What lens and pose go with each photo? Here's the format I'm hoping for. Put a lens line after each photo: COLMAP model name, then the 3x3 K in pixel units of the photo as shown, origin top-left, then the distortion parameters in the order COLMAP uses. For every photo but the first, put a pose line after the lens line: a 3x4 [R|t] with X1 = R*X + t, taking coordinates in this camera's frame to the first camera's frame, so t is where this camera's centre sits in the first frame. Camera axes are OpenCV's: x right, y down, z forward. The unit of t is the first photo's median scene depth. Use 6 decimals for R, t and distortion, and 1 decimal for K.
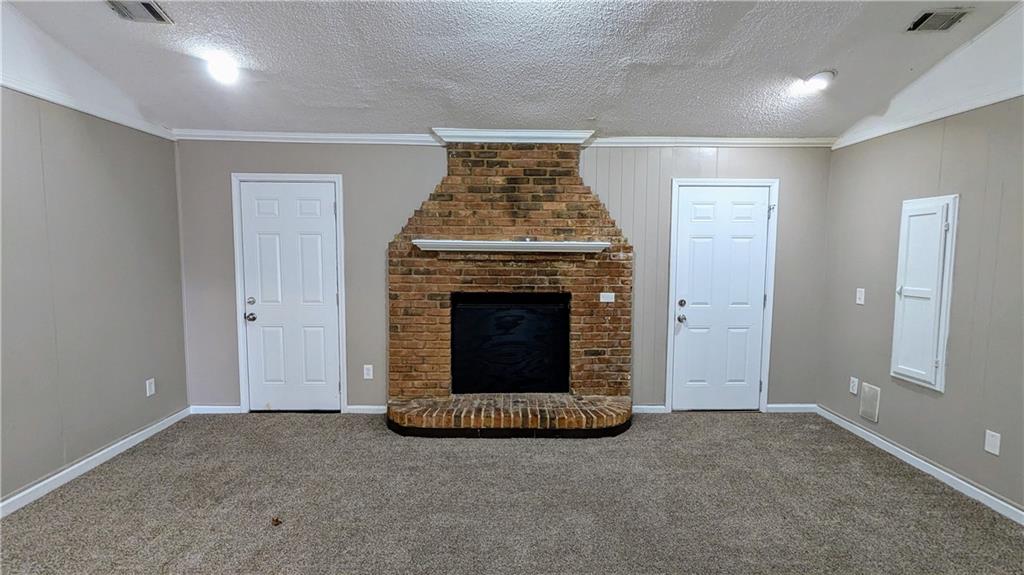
lens RADIAL K [[482.1, 0, 515.3], [0, 482.1, 292.9], [0, 0, 1]] dist [0.000966, -0.000291]
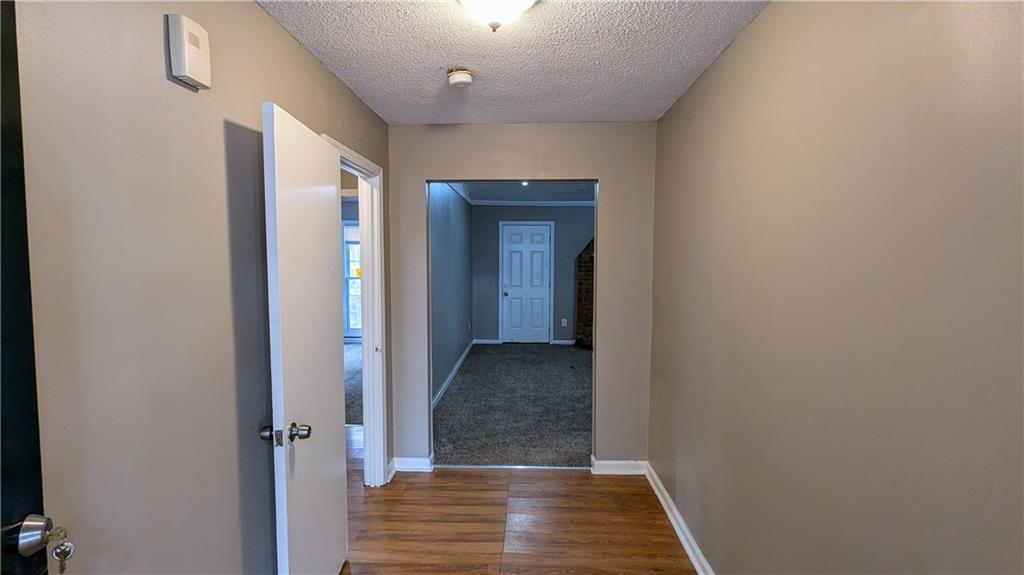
lens RADIAL K [[482.1, 0, 515.3], [0, 482.1, 292.9], [0, 0, 1]] dist [0.000966, -0.000291]
pose [[0.998468, -0.000095, -0.055335, -0.410557], [-0.000783, 0.999874, -0.015852, 0.078419], [0.055330, 0.015871, 0.998342, -0.972444]]
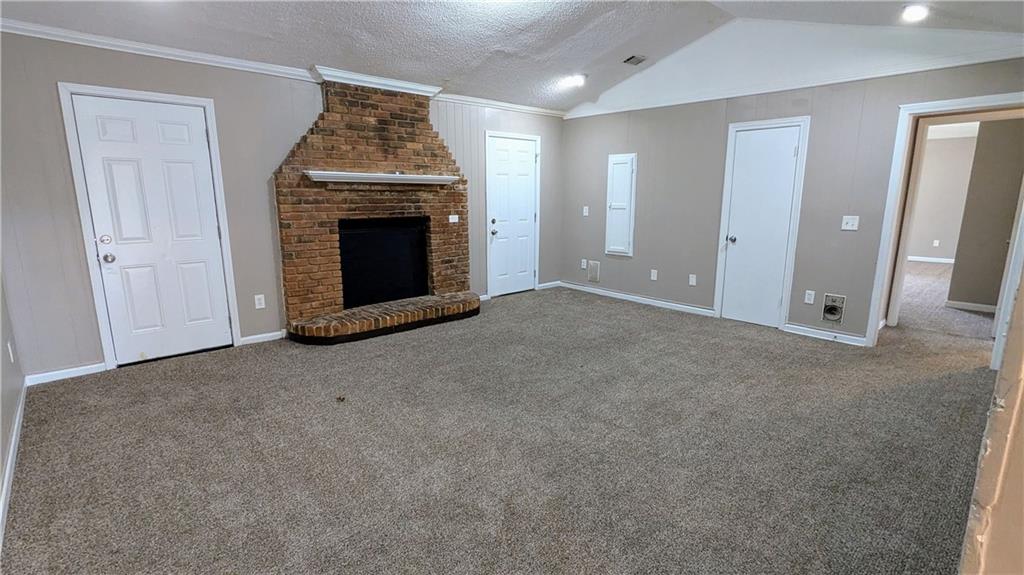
lens RADIAL K [[482.1, 0, 515.3], [0, 482.1, 292.9], [0, 0, 1]] dist [0.000966, -0.000291]
pose [[0.753446, -0.138497, 0.642758, -0.576039], [0.061853, 0.988158, 0.140418, 0.036070], [-0.654594, -0.066041, 0.753091, -0.133982]]
